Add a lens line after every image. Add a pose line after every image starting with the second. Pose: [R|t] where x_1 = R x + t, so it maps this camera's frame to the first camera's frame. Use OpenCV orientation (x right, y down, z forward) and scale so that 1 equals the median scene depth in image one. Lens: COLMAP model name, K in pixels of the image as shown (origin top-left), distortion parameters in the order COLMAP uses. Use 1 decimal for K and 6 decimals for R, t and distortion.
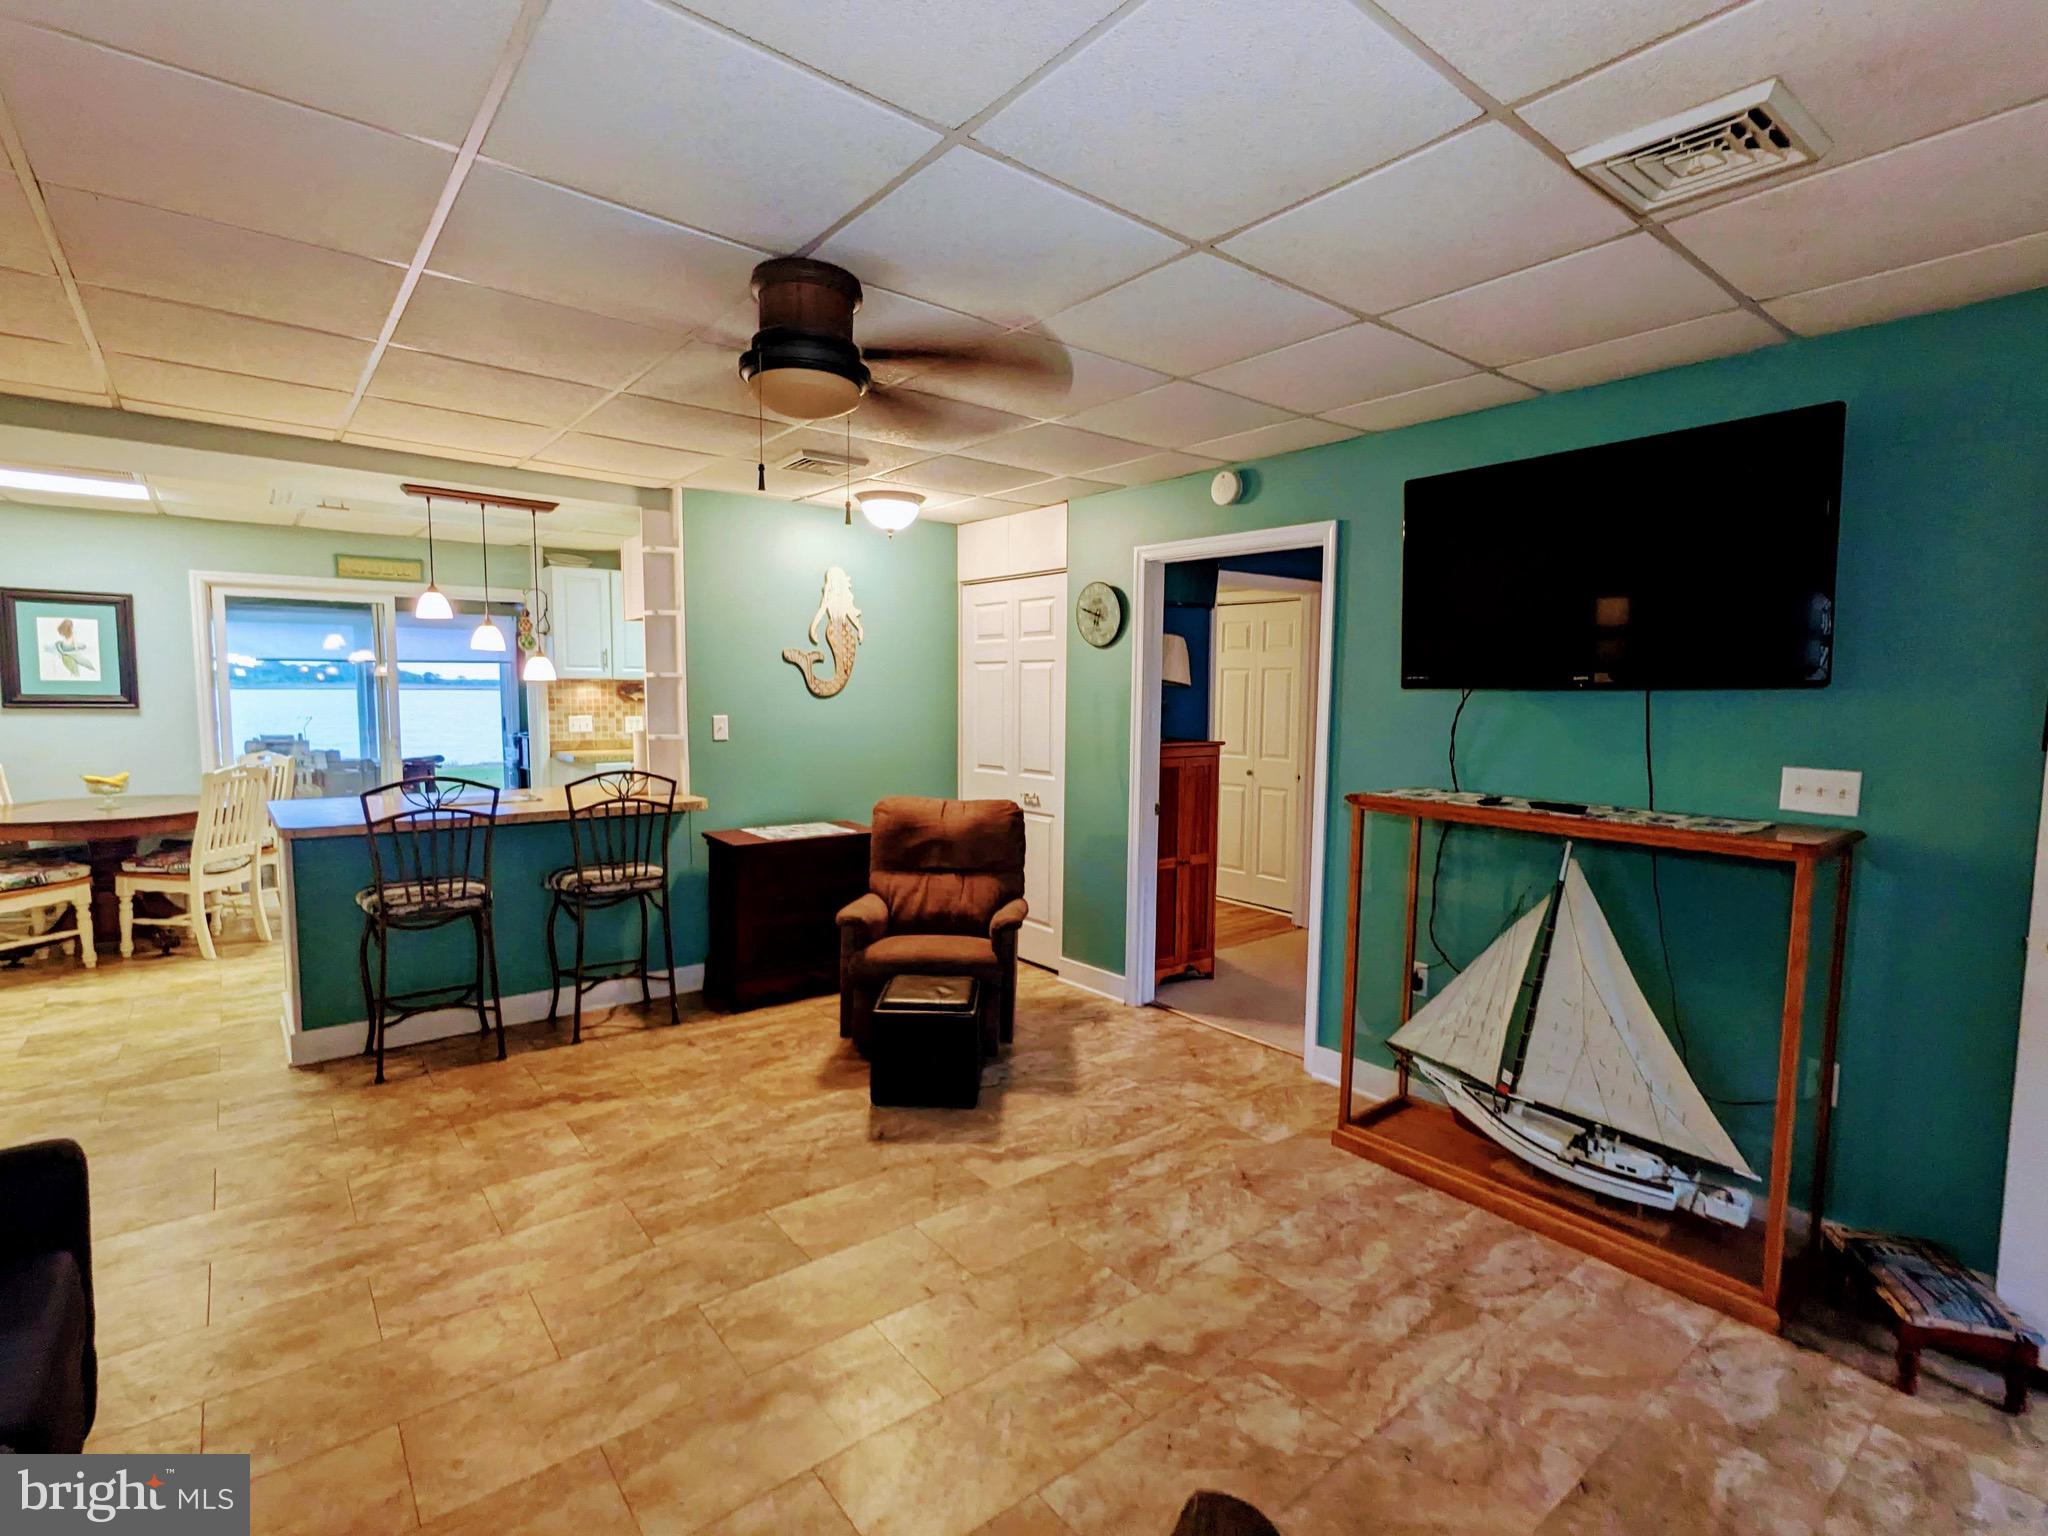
lens RADIAL K [[986.6, 0, 1029.4], [0, 986.6, 771.2], [0, 0, 1]] dist [-0.001190, 0.007401]
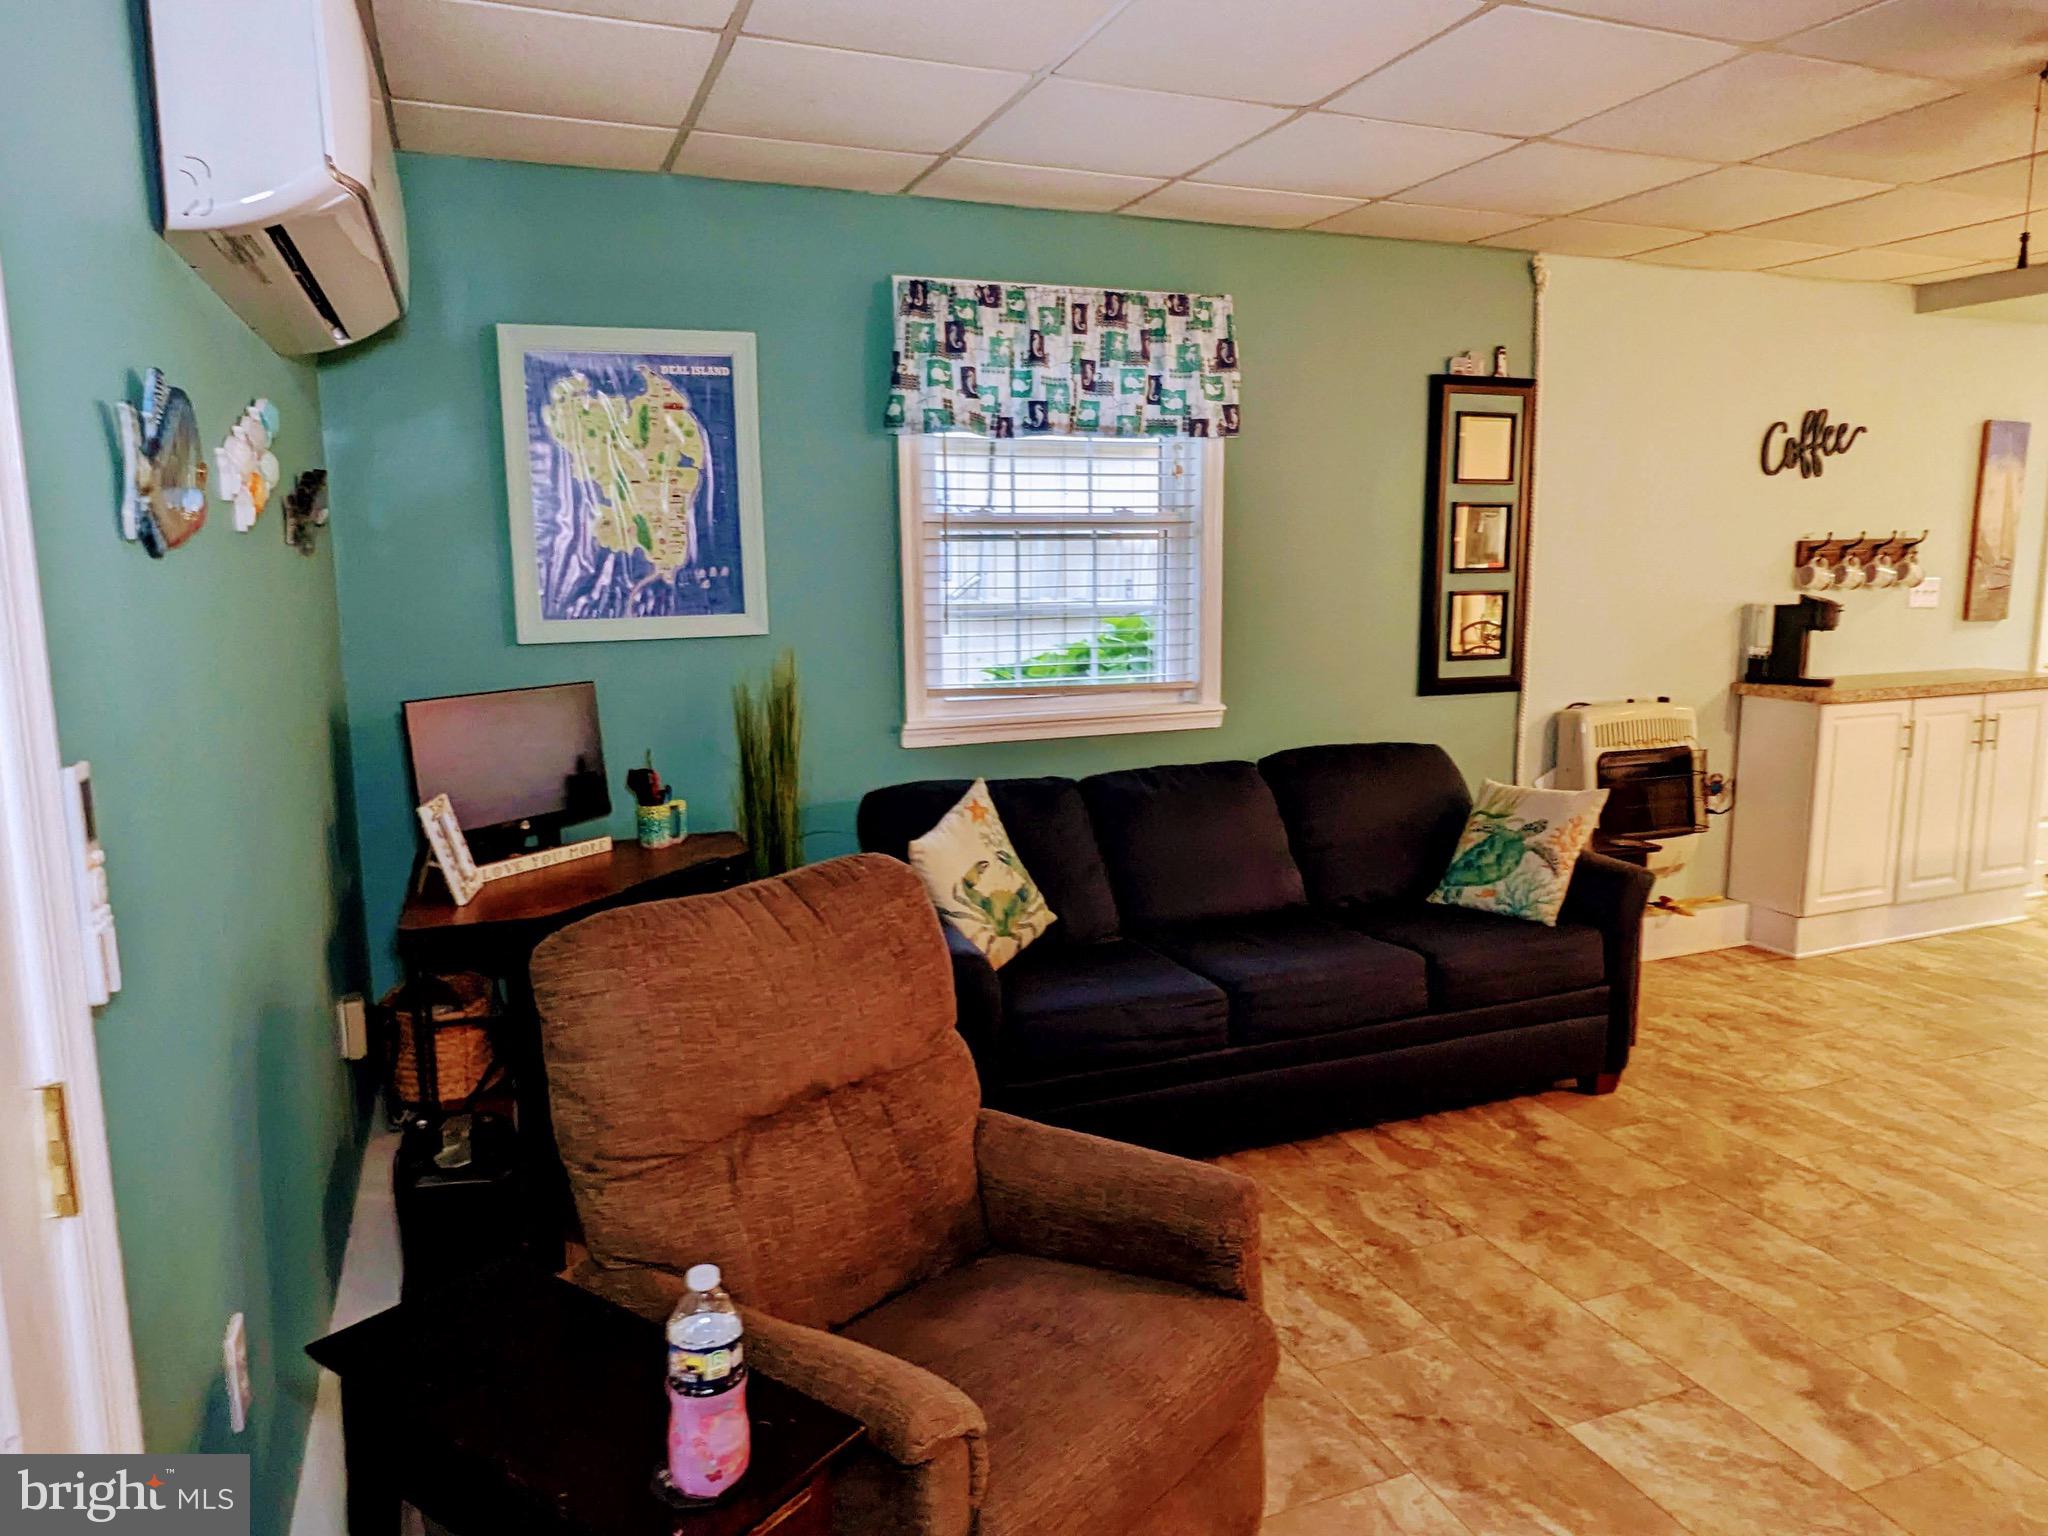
lens RADIAL K [[1389.8, 0, 1040.8], [0, 1389.8, 769.0], [0, 0, 1]] dist [-0.004958, 0.006057]
pose [[-0.295421, 0.139749, -0.945091, 0.599587], [-0.076187, 0.982647, 0.169117, -0.021297], [0.952324, 0.121965, -0.279648, 0.376747]]
